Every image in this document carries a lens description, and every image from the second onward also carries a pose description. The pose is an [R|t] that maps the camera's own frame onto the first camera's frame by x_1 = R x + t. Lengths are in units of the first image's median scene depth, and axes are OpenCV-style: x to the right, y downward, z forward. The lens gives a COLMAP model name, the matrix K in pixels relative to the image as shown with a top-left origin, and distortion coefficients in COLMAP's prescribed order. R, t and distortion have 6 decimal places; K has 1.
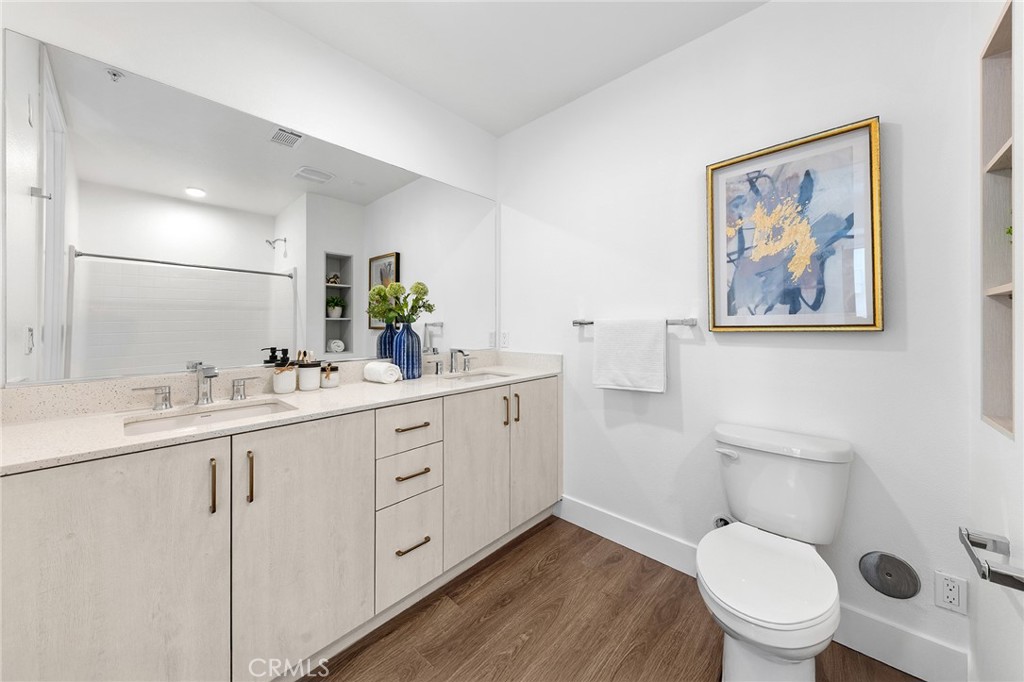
lens RADIAL K [[355.7, 0, 515.1], [0, 355.7, 318.0], [0, 0, 1]] dist [0.018620, -0.005256]
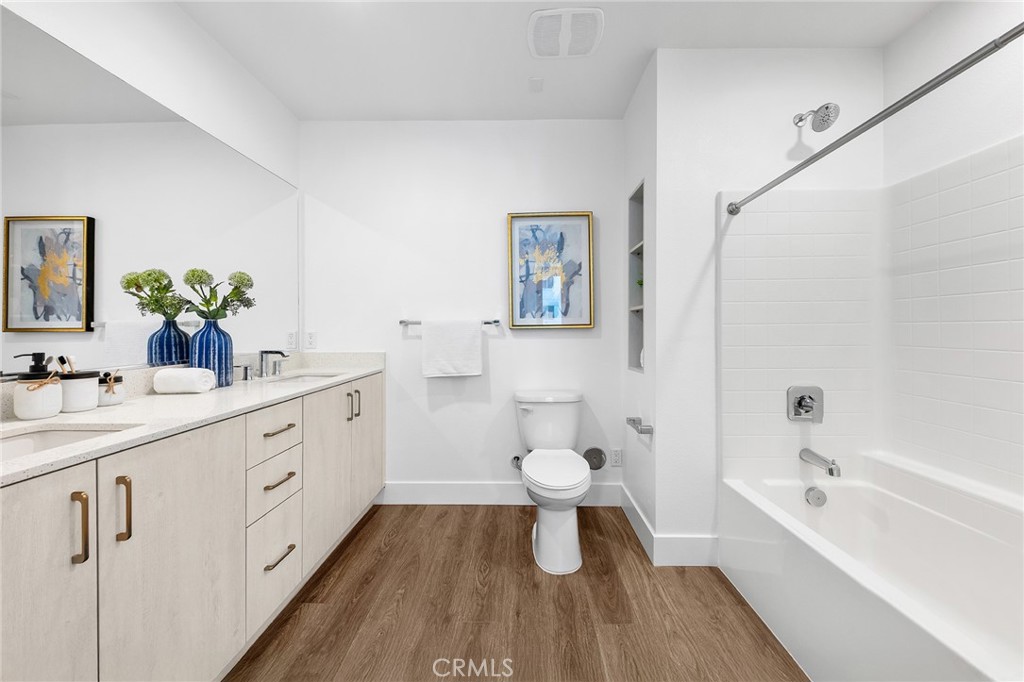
lens RADIAL K [[355.7, 0, 515.1], [0, 355.7, 318.0], [0, 0, 1]] dist [0.018620, -0.005256]
pose [[0.753808, 0.021602, 0.656740, -0.388701], [-0.013159, 0.999755, -0.017781, 0.019416], [-0.656963, 0.004761, 0.753907, -0.096184]]
